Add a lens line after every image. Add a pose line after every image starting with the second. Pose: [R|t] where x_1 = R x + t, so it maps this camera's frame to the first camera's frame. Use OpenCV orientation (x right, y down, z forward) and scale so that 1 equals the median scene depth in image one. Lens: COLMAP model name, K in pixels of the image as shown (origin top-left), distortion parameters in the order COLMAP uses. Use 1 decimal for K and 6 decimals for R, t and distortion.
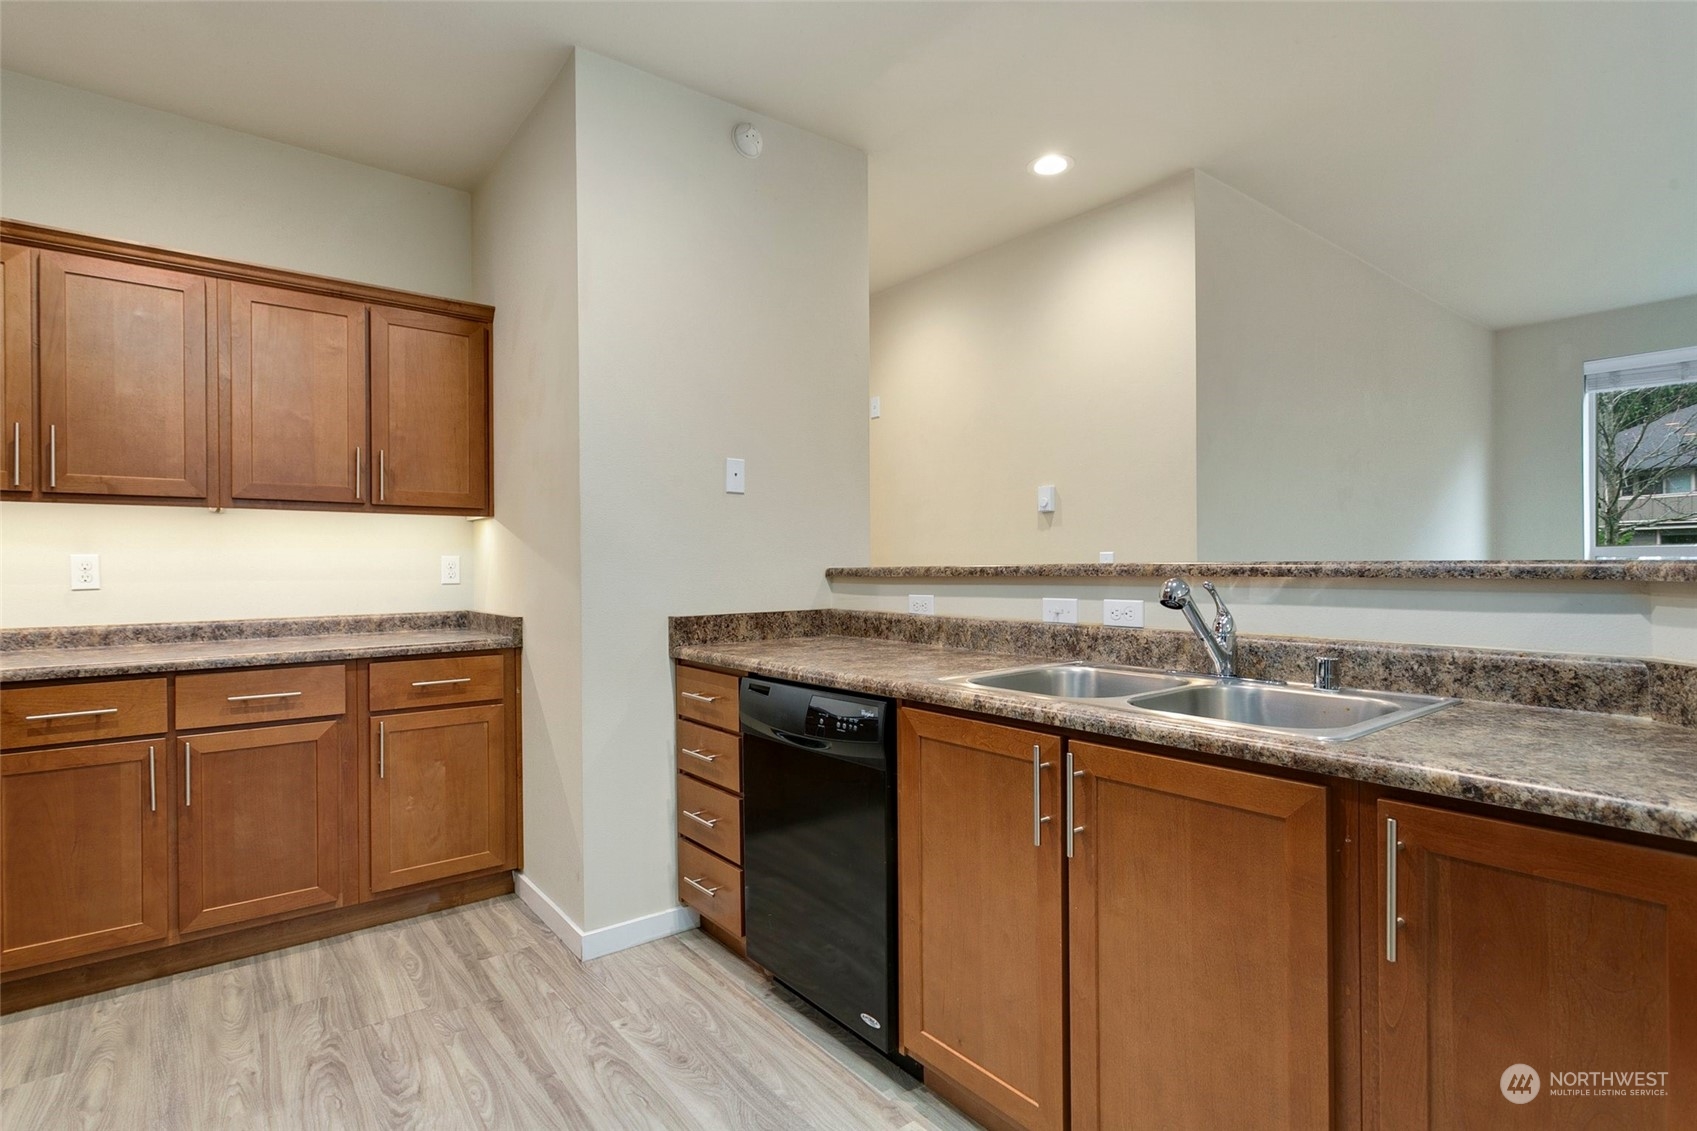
lens RADIAL K [[827.7, 0, 848.5], [0, 827.7, 565.5], [0, 0, 1]] dist [-0.000374, 0.000303]
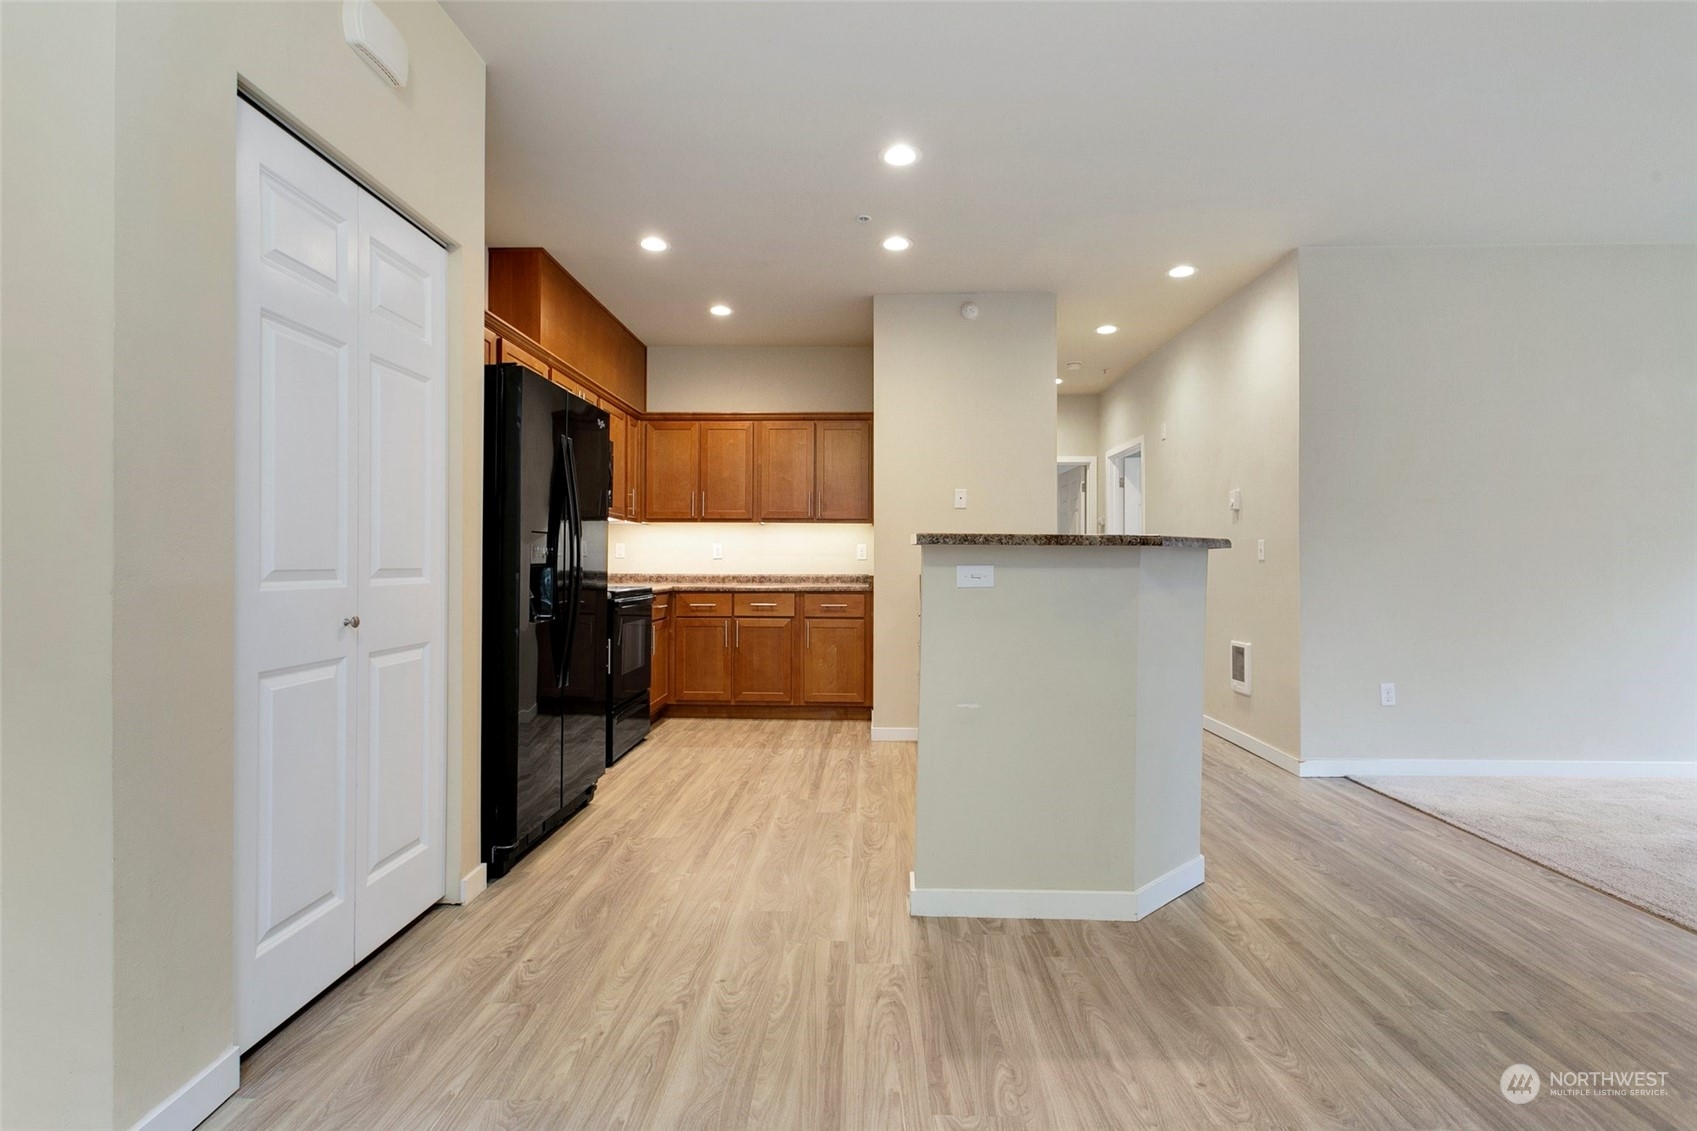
lens RADIAL K [[823.9, 0, 844.4], [0, 823.9, 554.6], [0, 0, 1]] dist [0.002795, 0.000823]
pose [[0.767267, 0.003044, -0.641321, 0.870380], [-0.009043, 0.999941, -0.006073, 0.028405], [0.641264, 0.010459, 0.767249, -0.572791]]
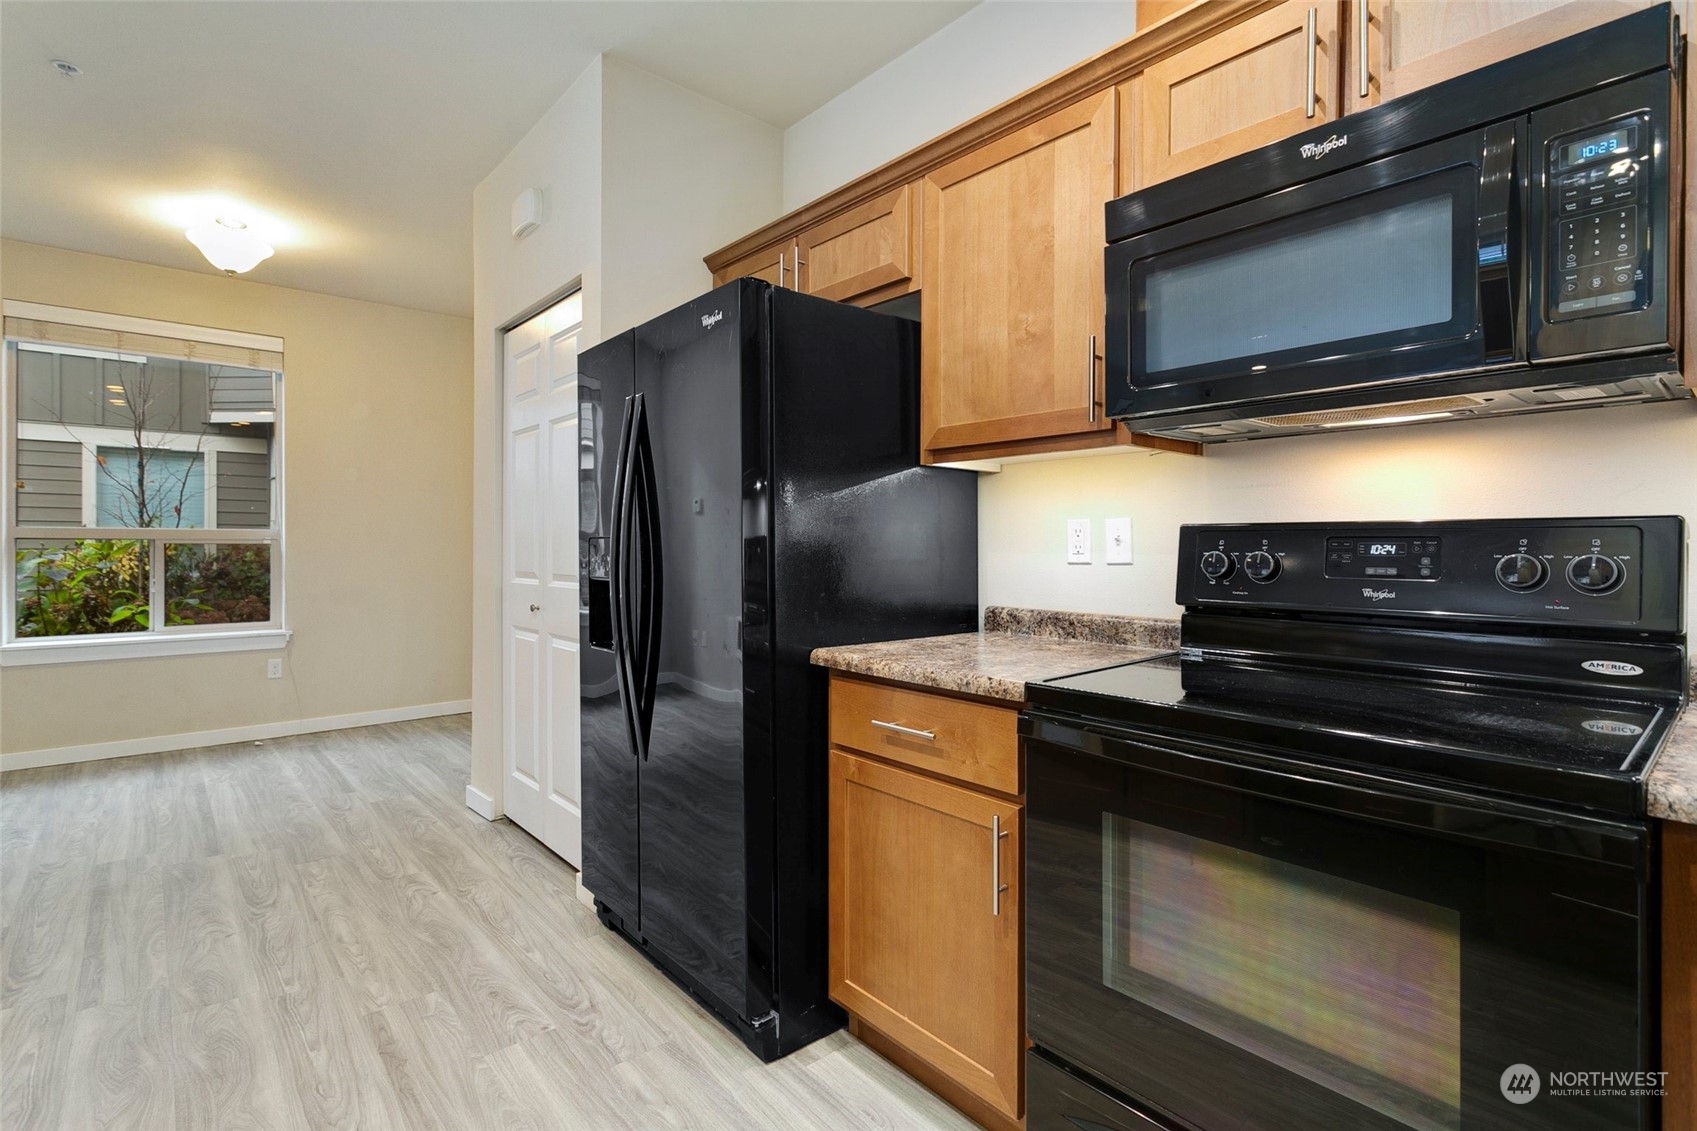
lens RADIAL K [[801.8, 0, 846.7], [0, 801.8, 544.4], [0, 0, 1]] dist [0.000092, -0.000052]
pose [[-0.998781, 0.005437, -0.049055, -0.381214], [0.005499, 0.999984, -0.001127, 0.004817], [0.049048, -0.001396, -0.998795, 0.900652]]
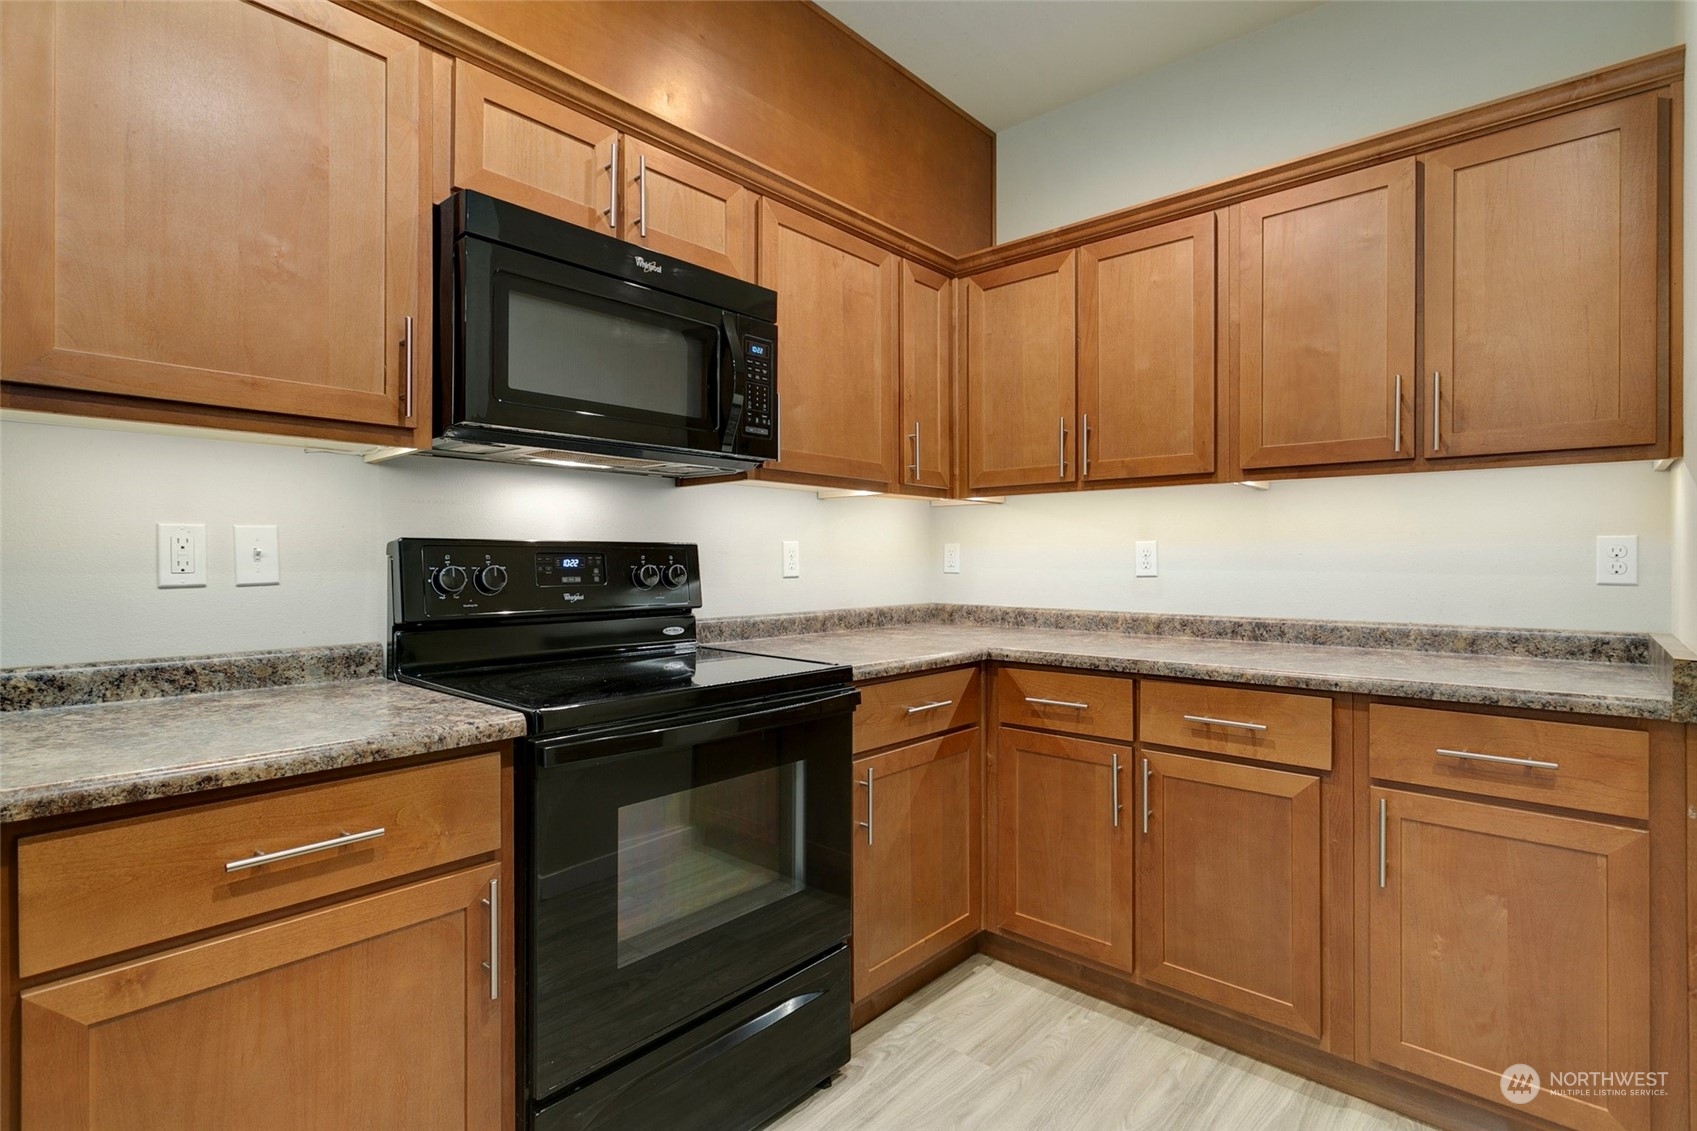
lens RADIAL K [[812.9, 0, 837.8], [0, 812.9, 558.5], [0, 0, 1]] dist [-0.000316, 0.000702]
pose [[0.166882, 0.007078, -0.985952, -0.021414], [0.000128, 0.999974, 0.007201, 0.000478], [0.985977, -0.001328, 0.166876, 0.484240]]
